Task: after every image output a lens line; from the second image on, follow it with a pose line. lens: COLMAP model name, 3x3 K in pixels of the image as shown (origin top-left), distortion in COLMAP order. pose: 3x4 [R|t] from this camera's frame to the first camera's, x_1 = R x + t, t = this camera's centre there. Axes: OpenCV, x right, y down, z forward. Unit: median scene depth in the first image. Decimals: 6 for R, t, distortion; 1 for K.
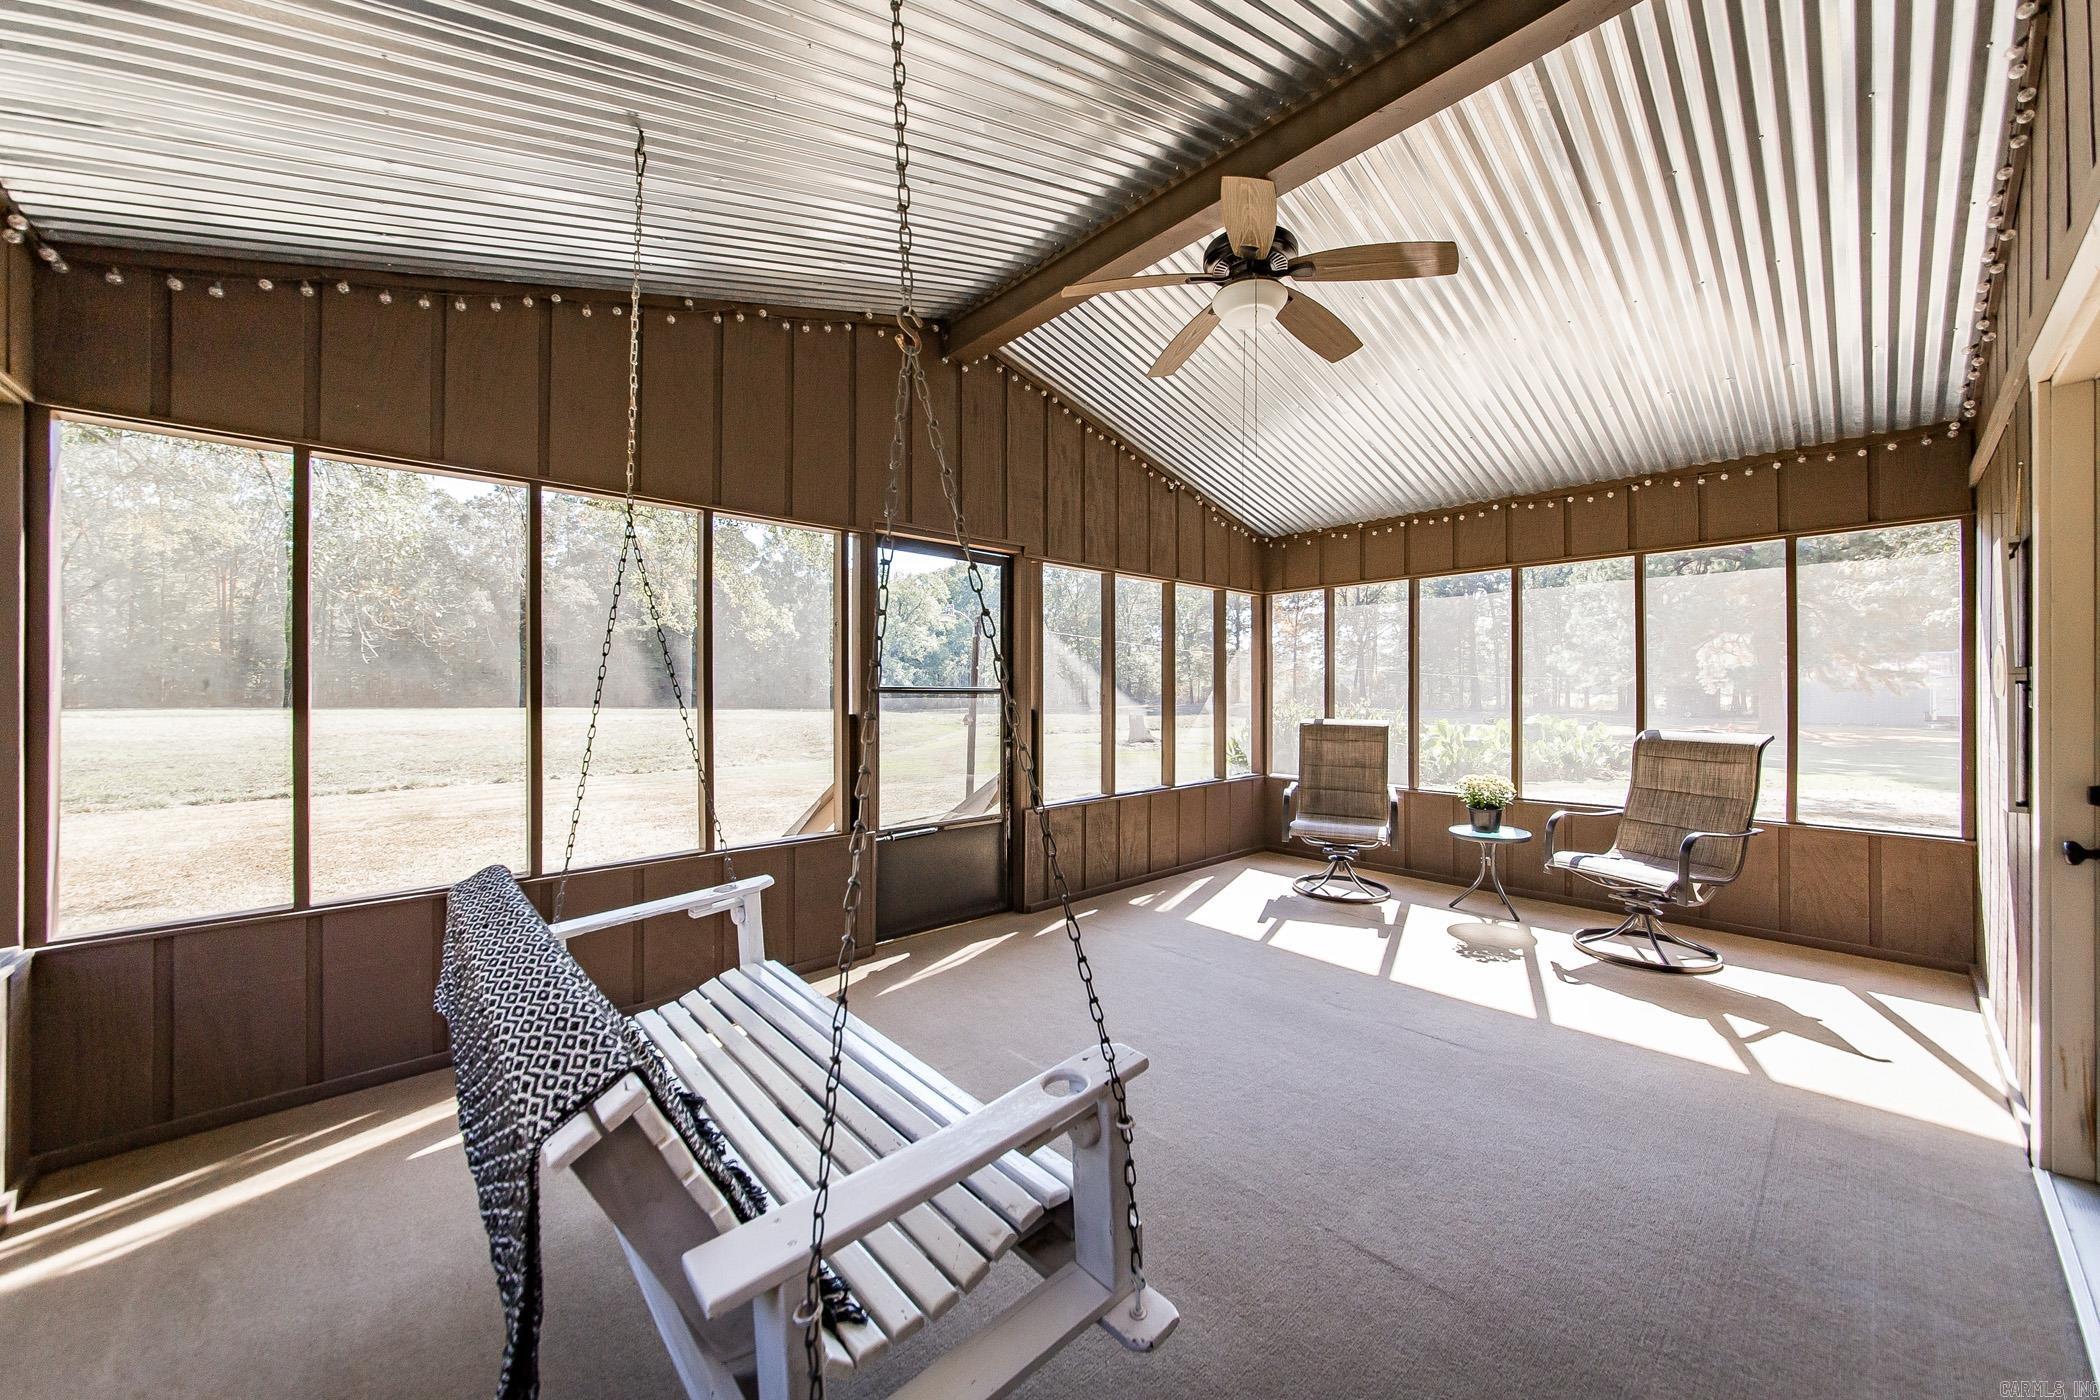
lens RADIAL K [[741.2, 0, 985.2], [0, 741.2, 682.6], [0, 0, 1]] dist [-0.000405, 0.000002]
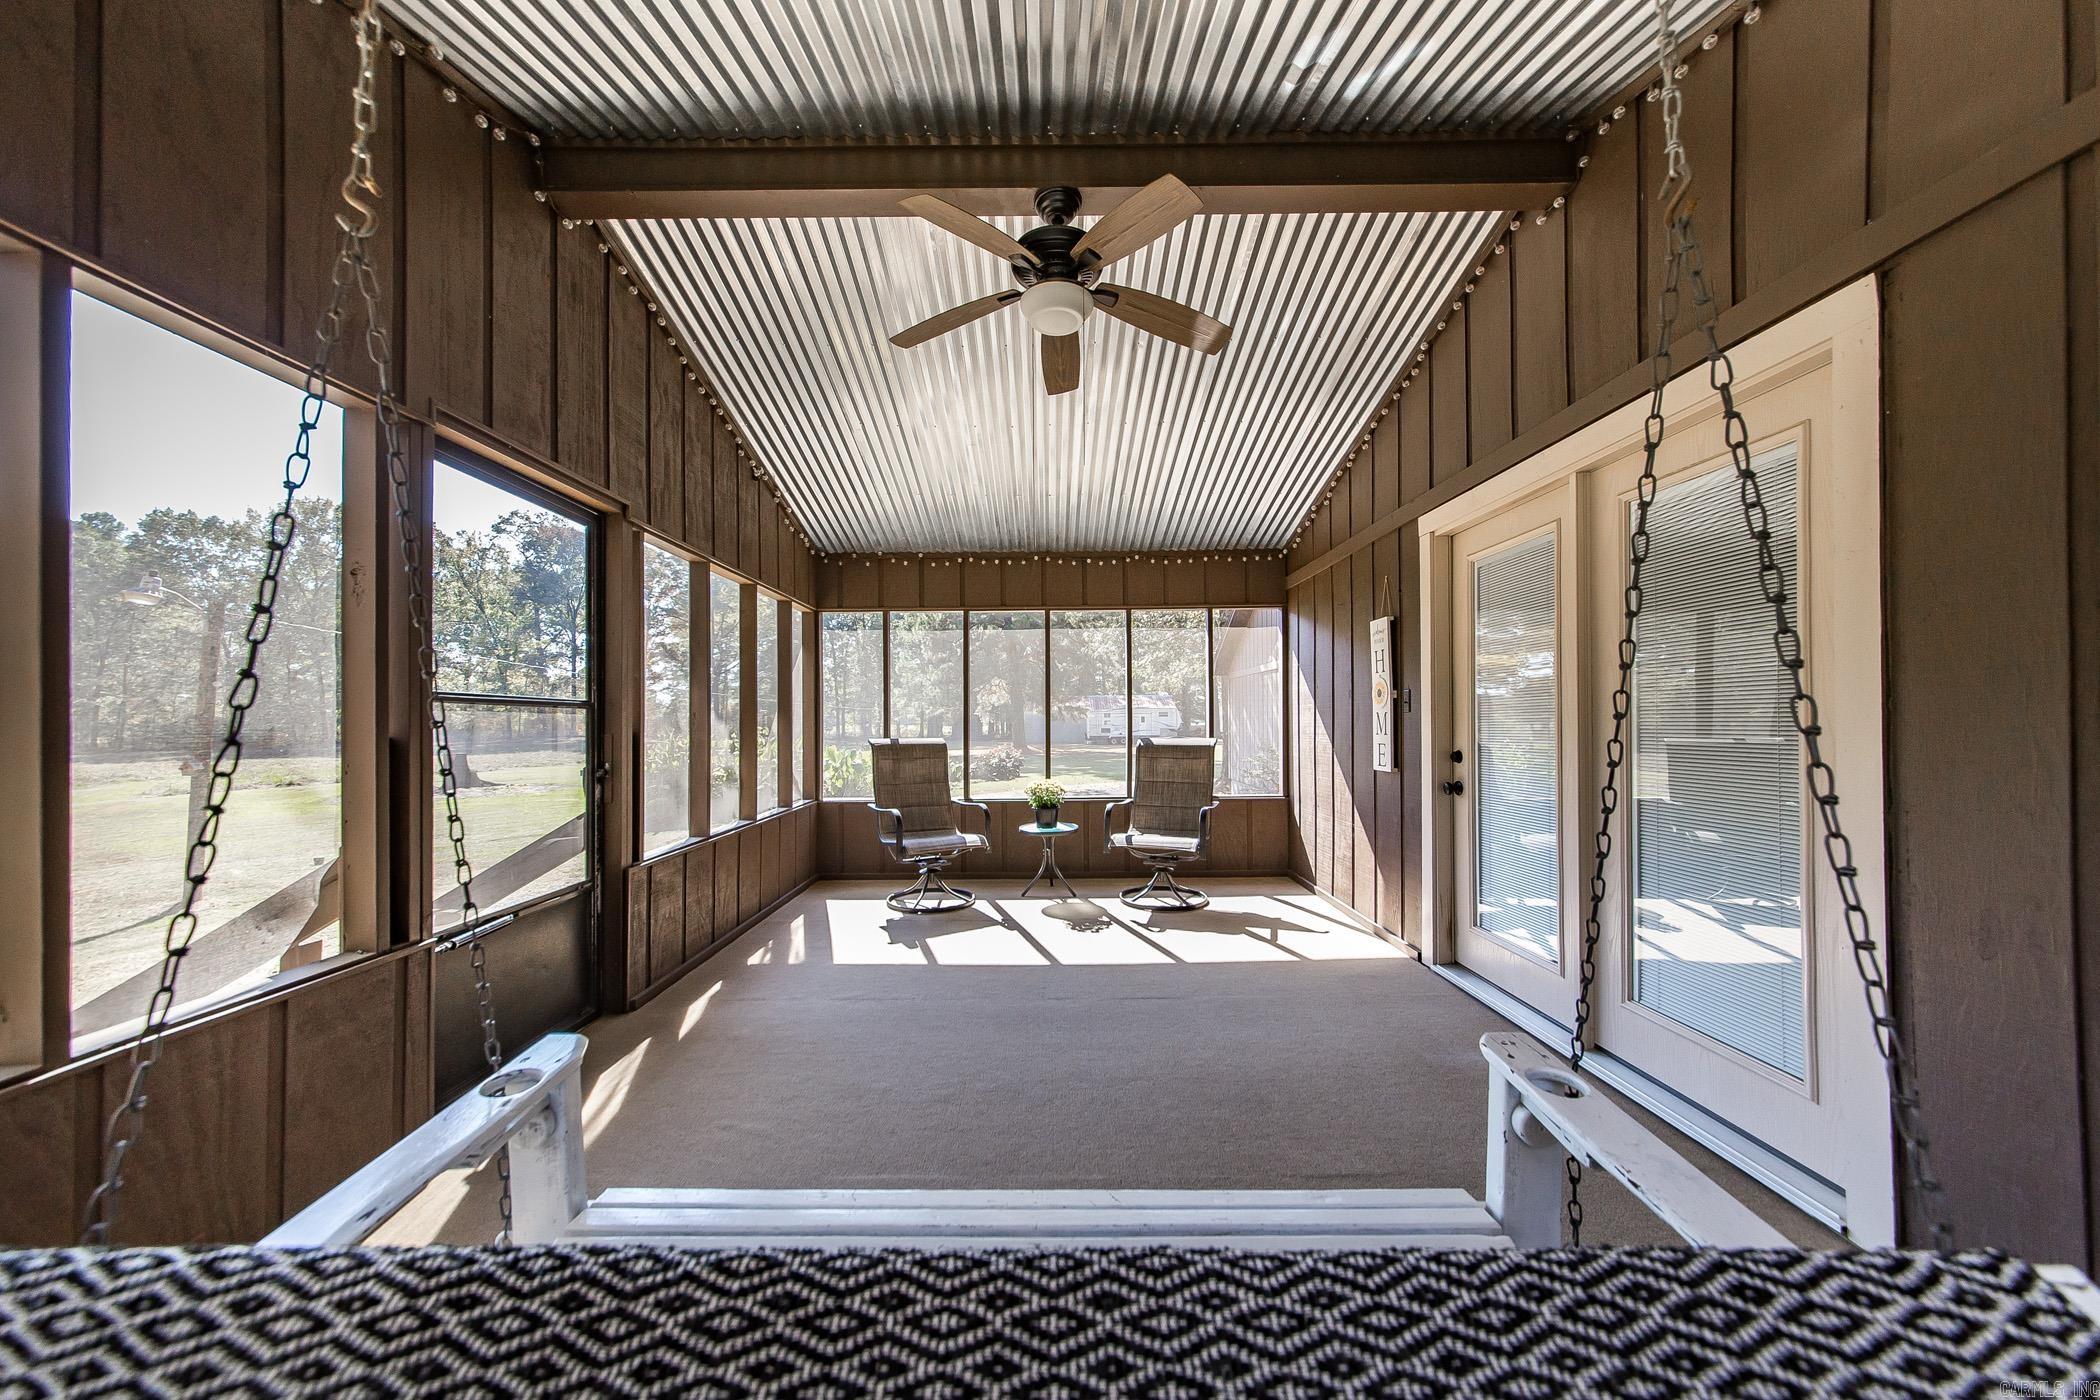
lens RADIAL K [[755.5, 0, 1033.0], [0, 755.5, 709.9], [0, 0, 1]] dist [-0.000142, 0.000014]
pose [[0.646007, 0.010041, 0.763266, -0.247191], [-0.004825, 0.999947, -0.009071, 0.020784], [-0.763316, 0.002177, 0.646021, 0.215343]]
